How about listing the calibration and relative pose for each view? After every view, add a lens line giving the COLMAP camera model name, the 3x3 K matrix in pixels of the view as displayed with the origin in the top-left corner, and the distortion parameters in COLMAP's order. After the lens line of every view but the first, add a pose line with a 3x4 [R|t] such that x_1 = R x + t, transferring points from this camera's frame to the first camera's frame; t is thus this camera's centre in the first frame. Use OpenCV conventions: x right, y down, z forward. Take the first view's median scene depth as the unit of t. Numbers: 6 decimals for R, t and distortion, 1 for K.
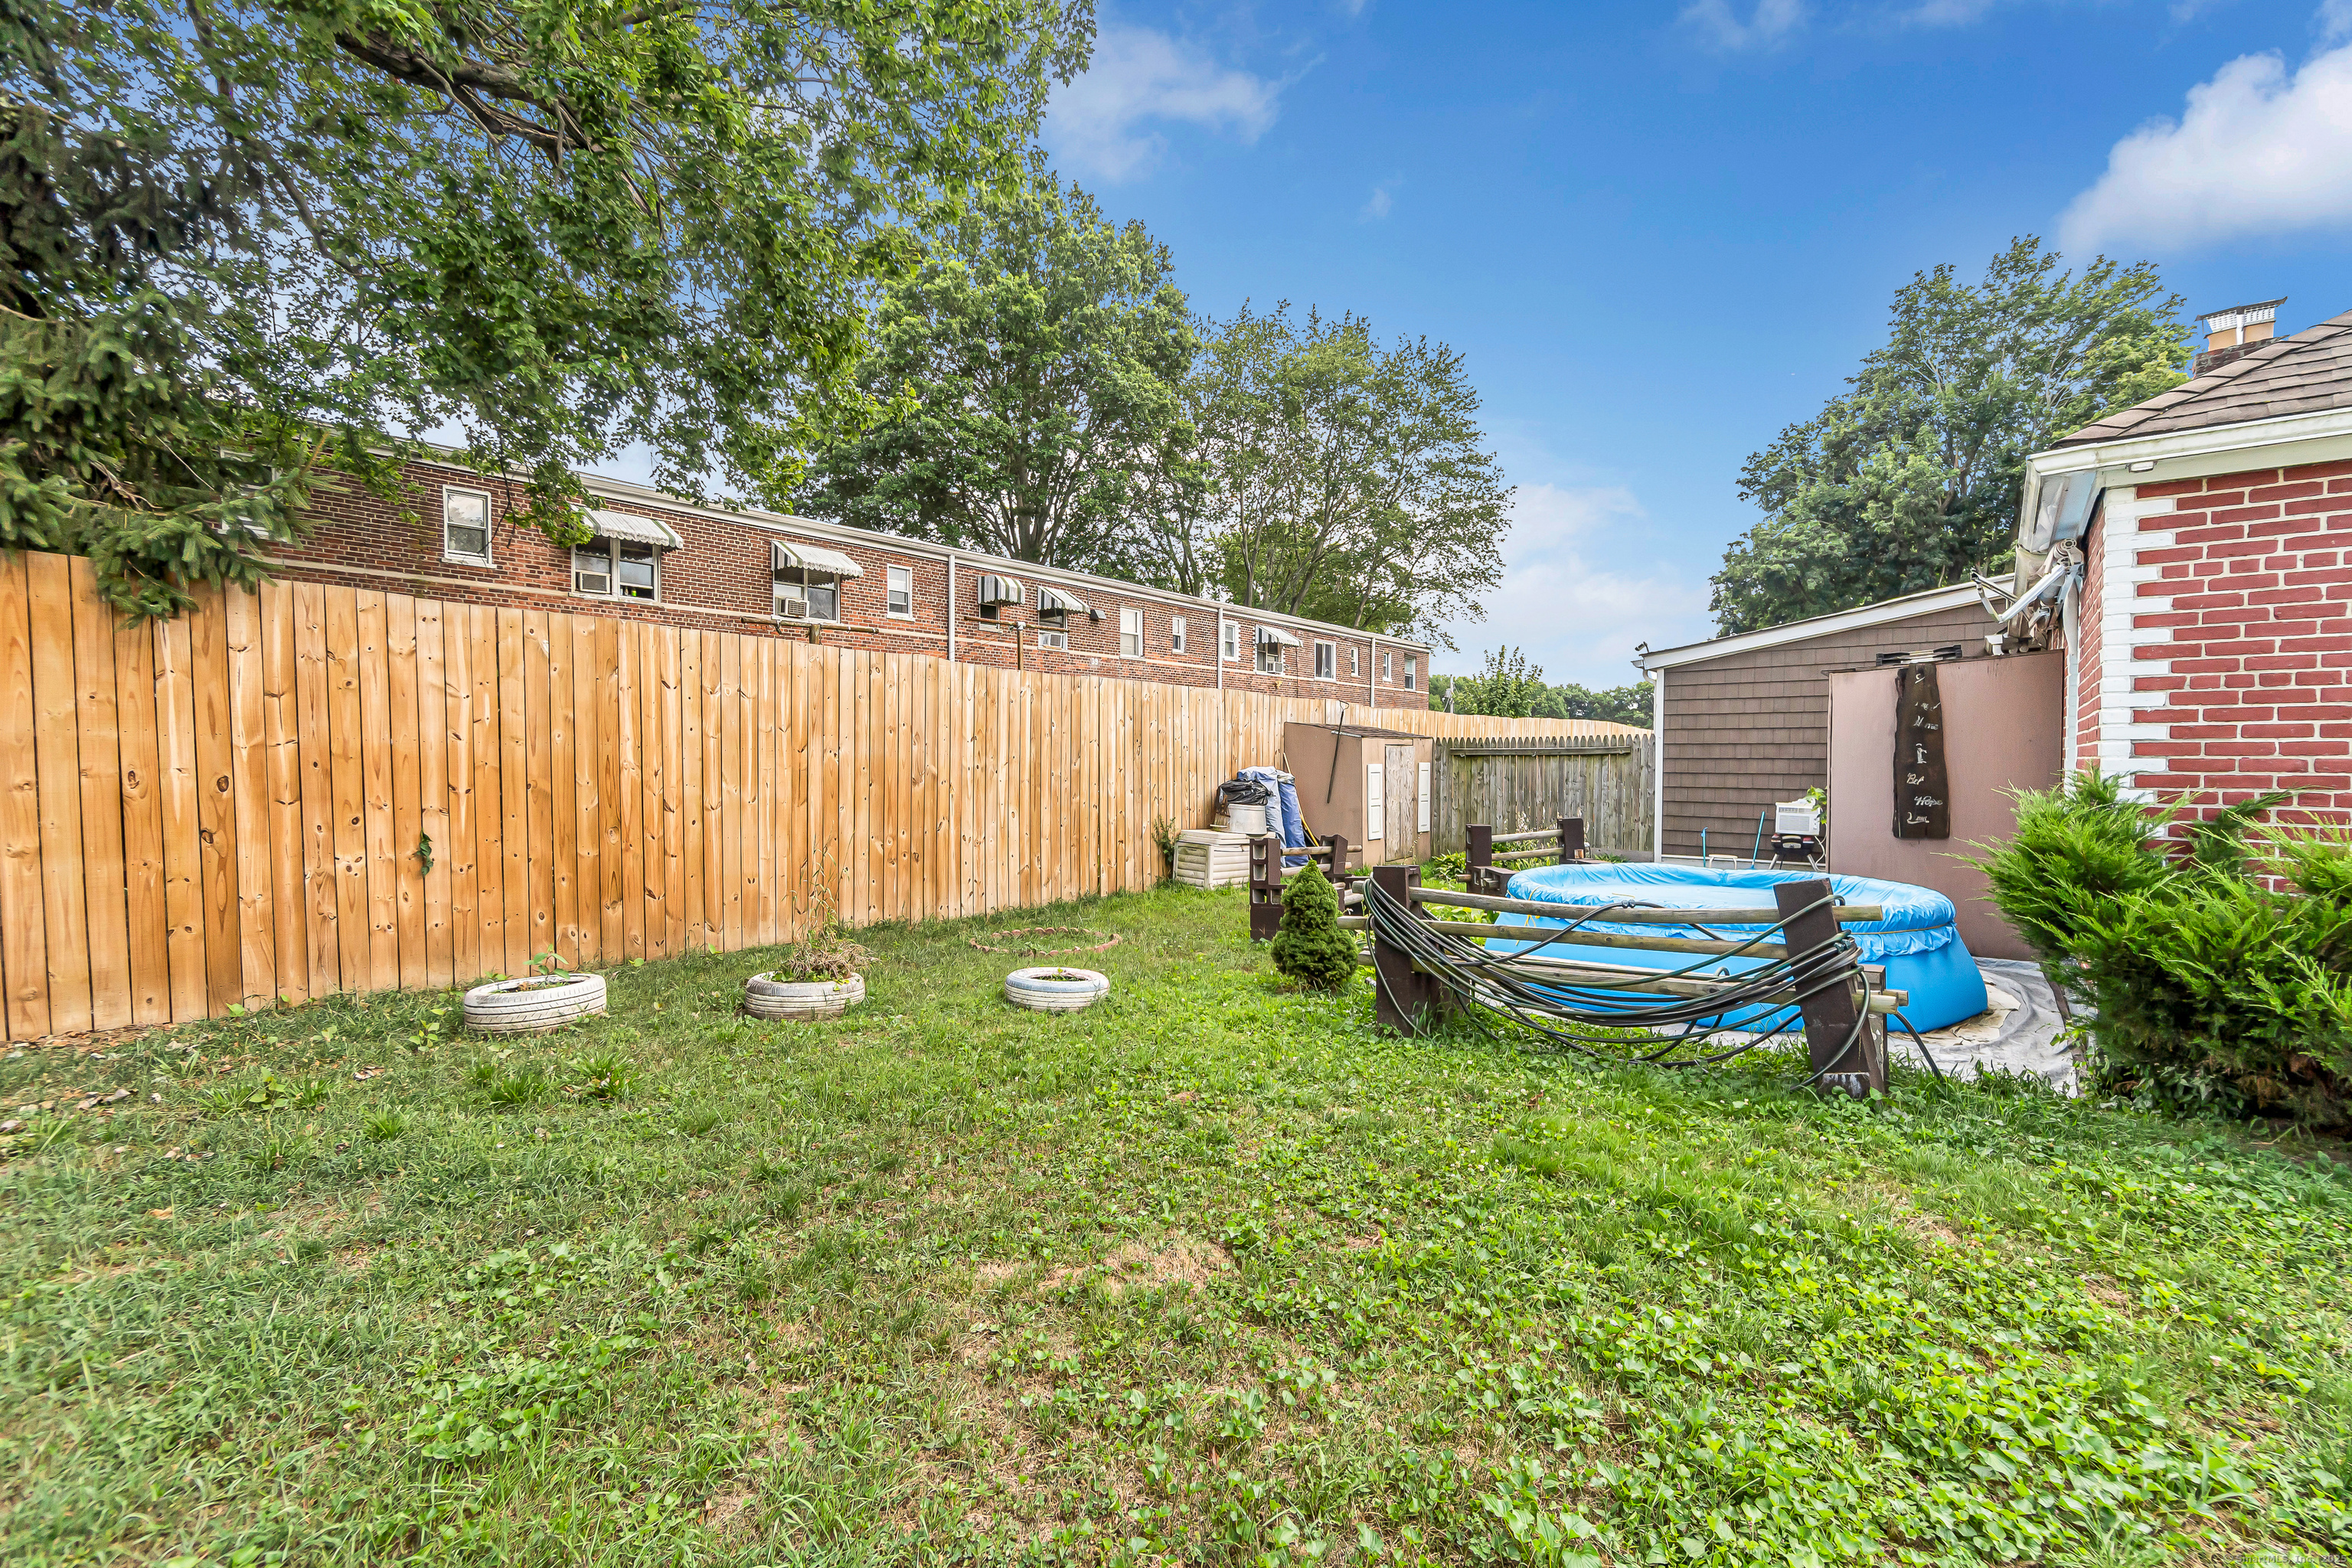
lens RADIAL K [[1029.4, 0, 1174.4], [0, 1029.4, 784.0], [0, 0, 1]] dist [-0.004861, -0.000392]
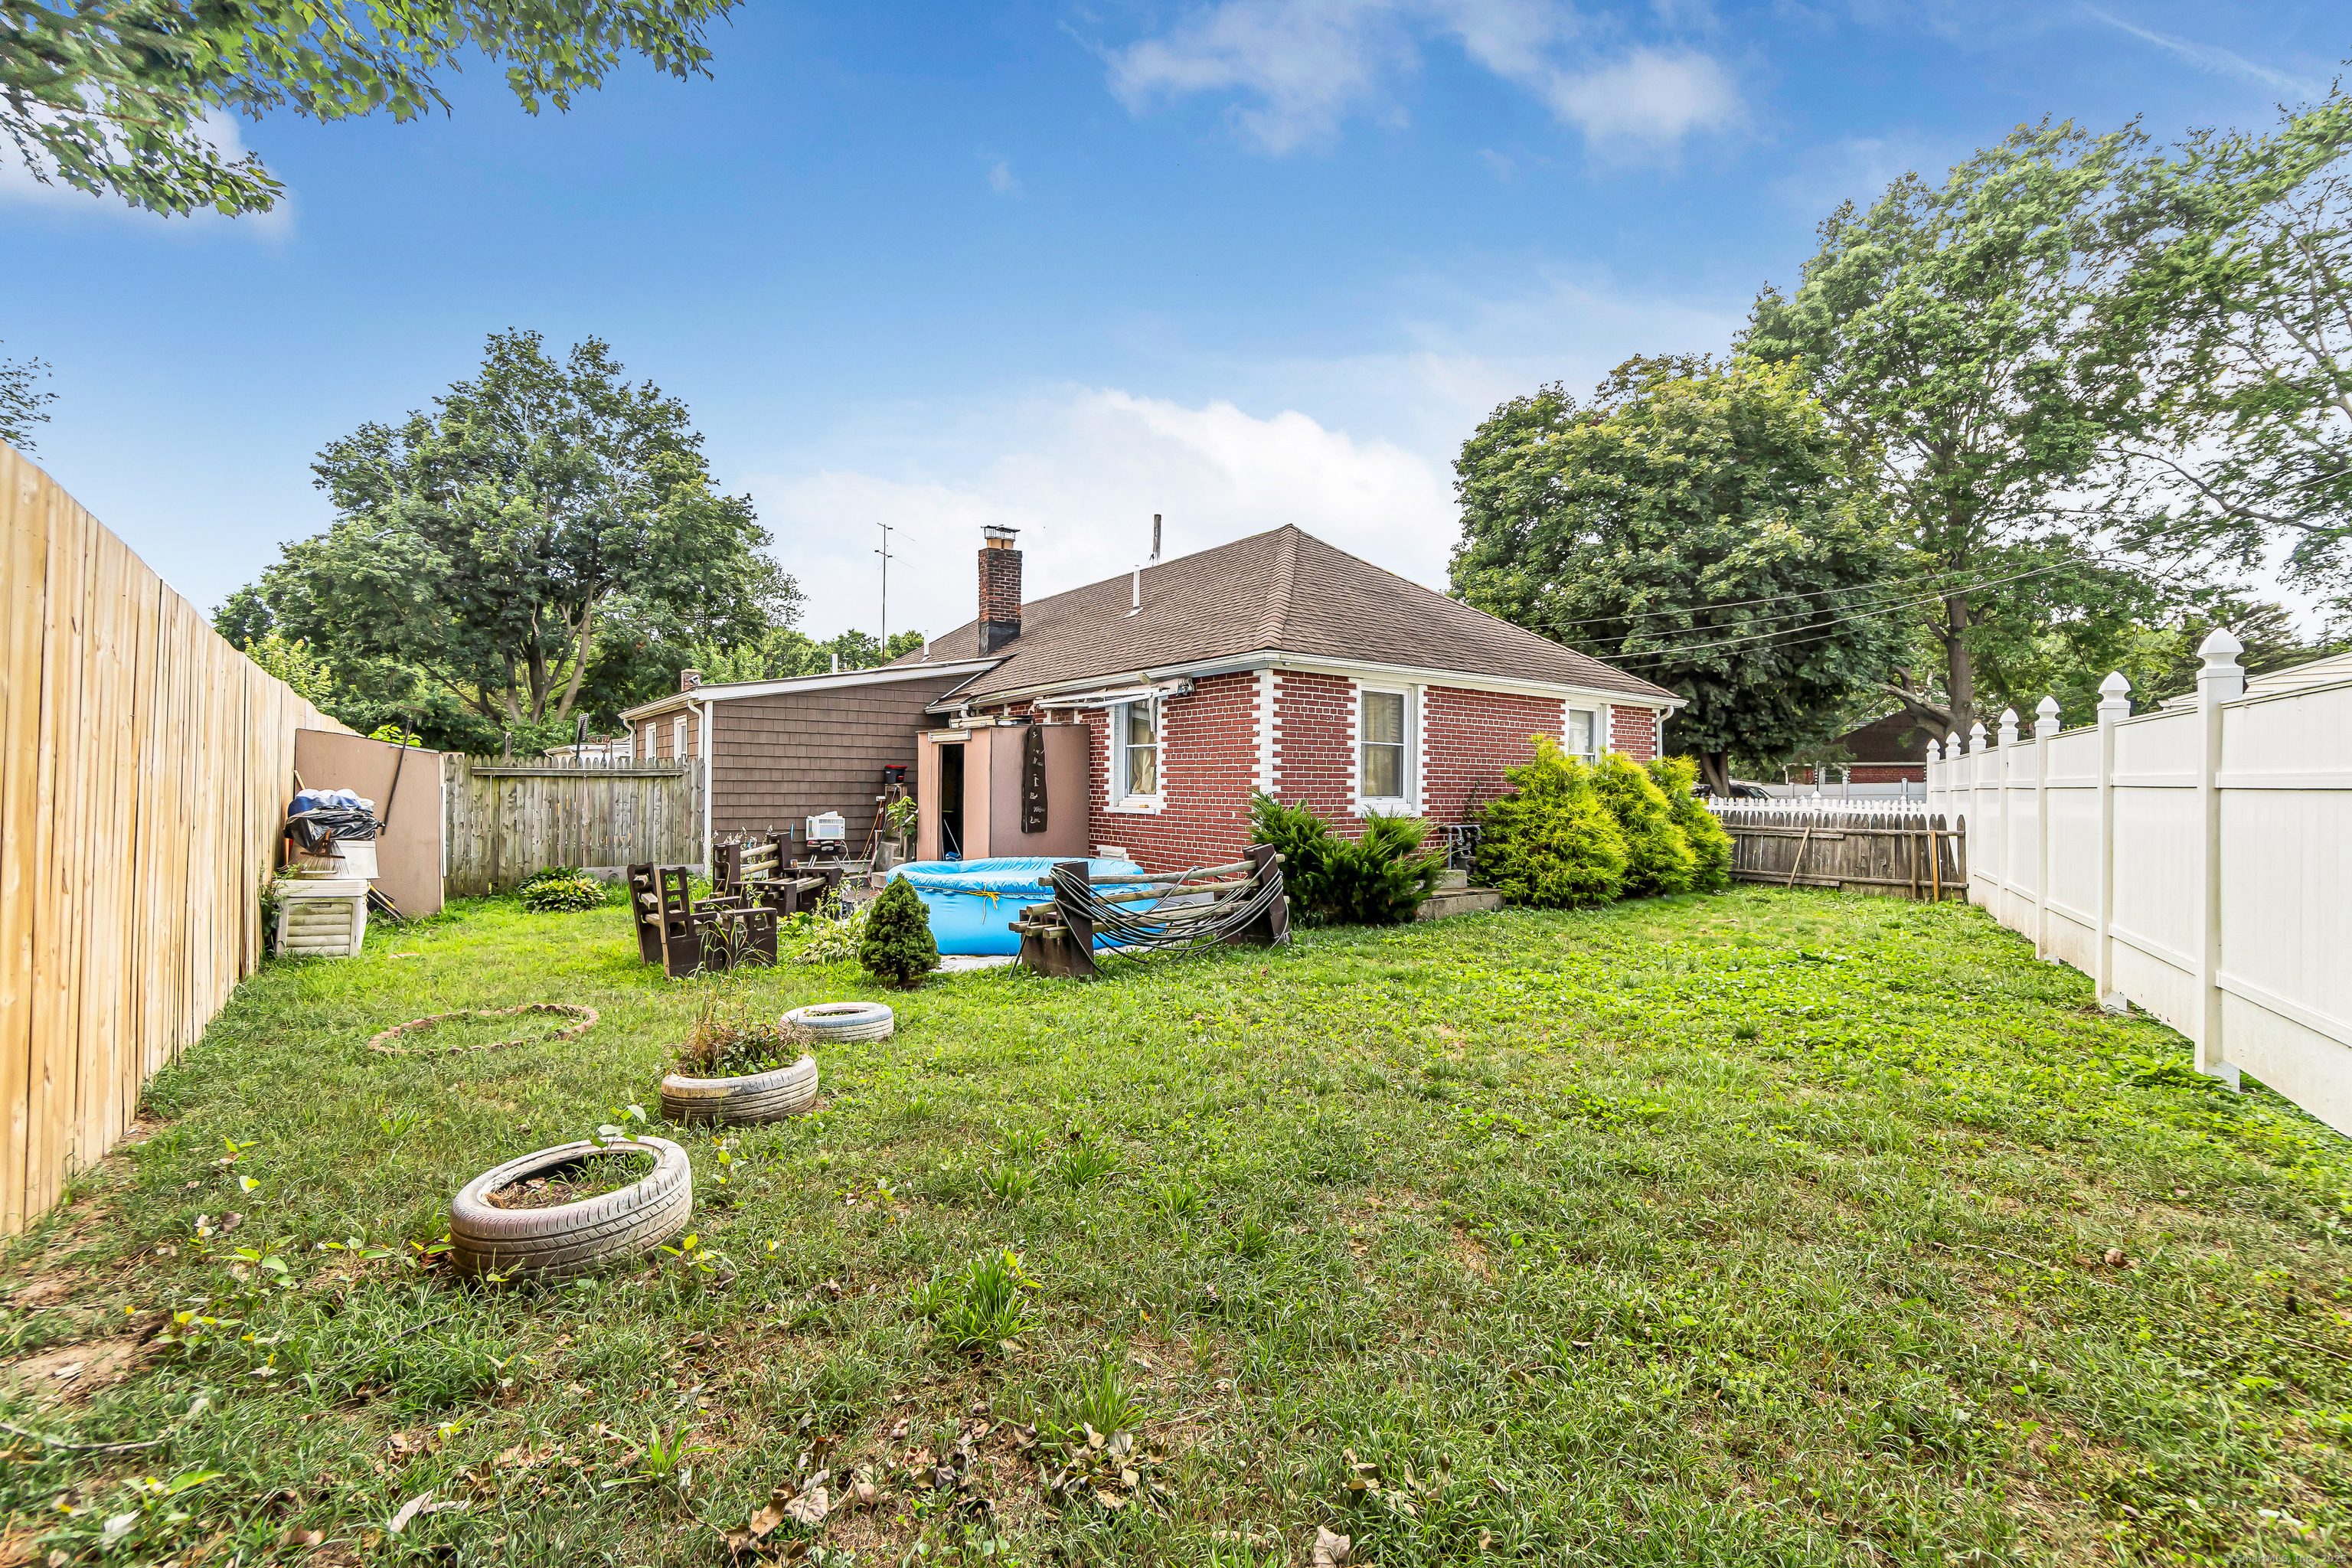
lens RADIAL K [[1029.4, 0, 1171.2], [0, 1029.4, 776.0], [0, 0, 1]] dist [-0.004861, -0.000392]
pose [[0.241926, 0.006505, 0.970273, -0.488335], [0.016715, 0.999801, -0.010871, -0.008987], [-0.970151, 0.018848, 0.241769, 0.231370]]
